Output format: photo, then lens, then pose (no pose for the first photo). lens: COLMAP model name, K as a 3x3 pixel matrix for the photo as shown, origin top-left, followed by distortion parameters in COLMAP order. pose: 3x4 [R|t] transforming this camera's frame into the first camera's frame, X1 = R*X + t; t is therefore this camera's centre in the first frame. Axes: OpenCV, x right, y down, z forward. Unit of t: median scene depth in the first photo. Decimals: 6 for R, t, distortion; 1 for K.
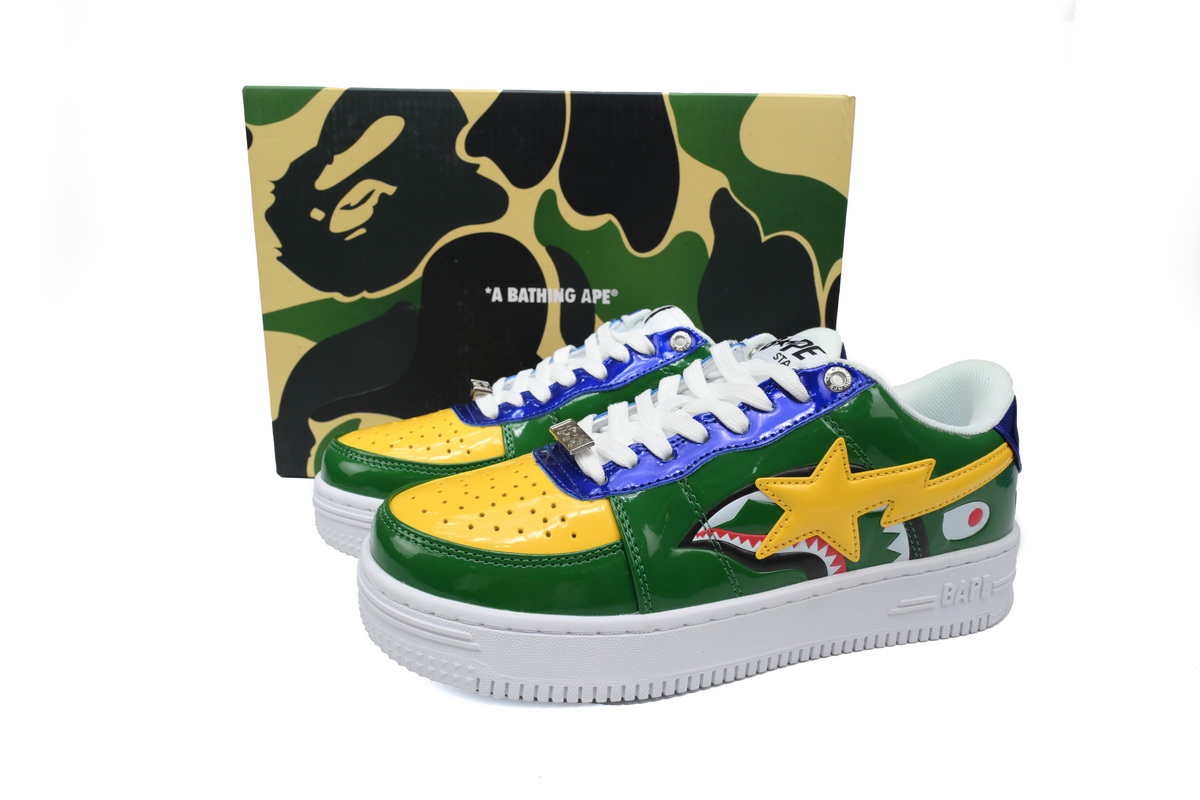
lens RADIAL K [[812.3, 0, 597.4], [0, 812.3, 401.7], [0, 0, 1]] dist [0.028456, 0.002474]
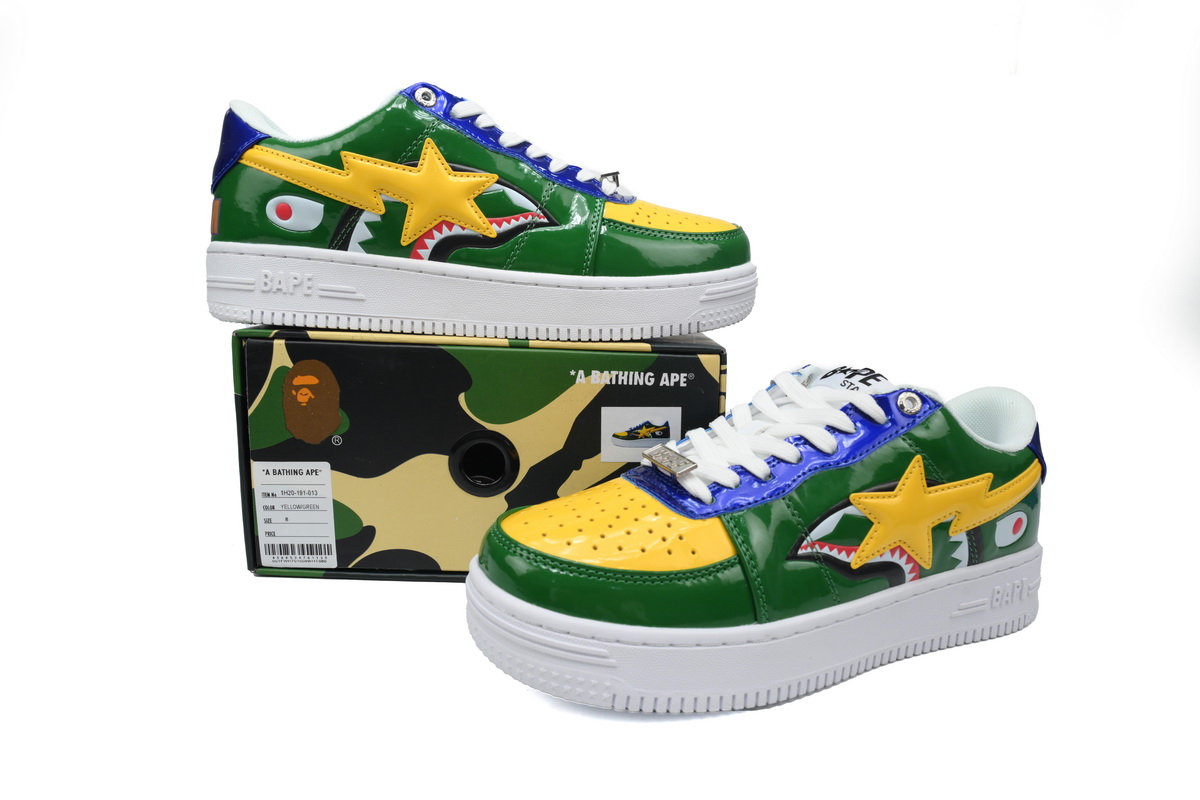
lens RADIAL K [[812.3, 0, 601.5], [0, 812.3, 397.7], [0, 0, 1]] dist [0.028456, 0.002474]
pose [[0.988656, -0.008870, 0.149933, -0.287405], [0.017160, 0.998389, -0.054087, 0.018160], [-0.149212, 0.056046, 0.987216, -0.035151]]
